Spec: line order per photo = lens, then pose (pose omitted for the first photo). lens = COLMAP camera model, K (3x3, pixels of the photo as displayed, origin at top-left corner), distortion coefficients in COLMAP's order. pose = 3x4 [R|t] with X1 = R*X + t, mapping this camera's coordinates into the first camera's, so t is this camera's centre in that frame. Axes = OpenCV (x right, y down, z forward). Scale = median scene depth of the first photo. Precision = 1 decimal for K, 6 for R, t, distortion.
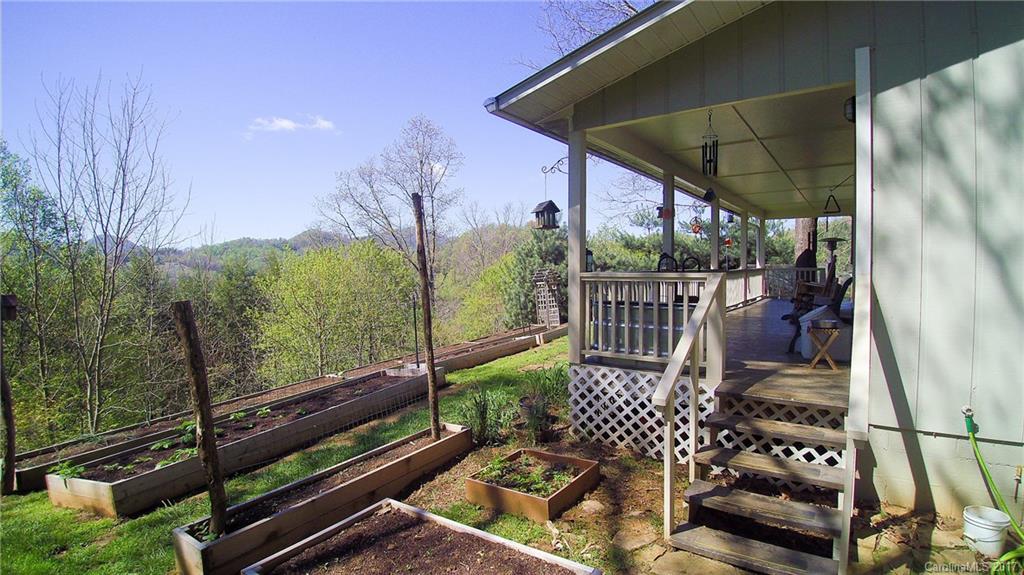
lens RADIAL K [[486.5, 0, 505.0], [0, 486.5, 292.2], [0, 0, 1]] dist [-0.045731, -0.008300]
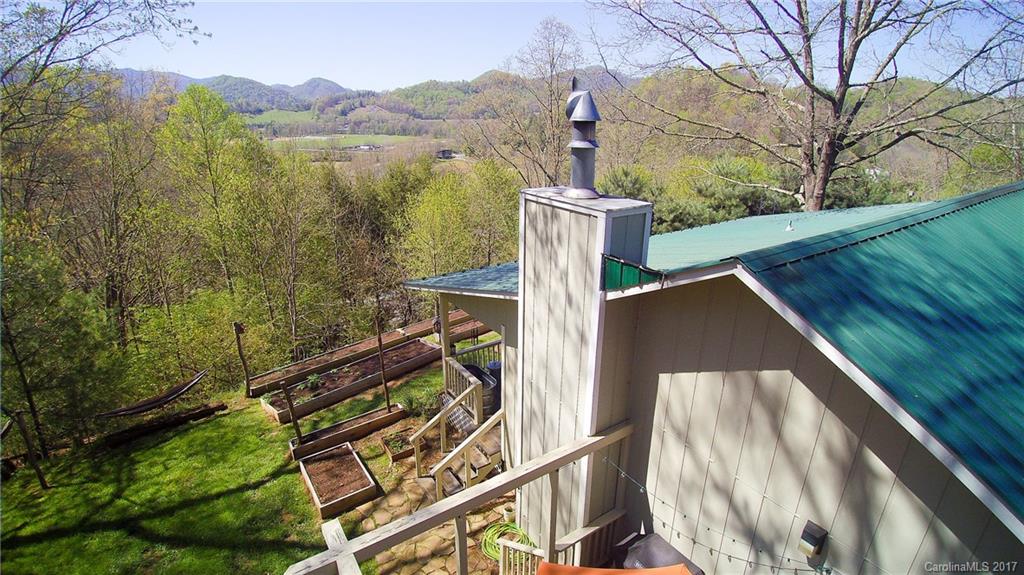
lens RADIAL K [[486.5, 0, 512.1], [0, 486.5, 294.1], [0, 0, 1]] dist [-0.045731, -0.008300]
pose [[0.939132, 0.105066, -0.327095, 1.274331], [0.001051, 0.951206, 0.308553, -1.088720], [0.343554, -0.290116, 0.893198, -0.835272]]
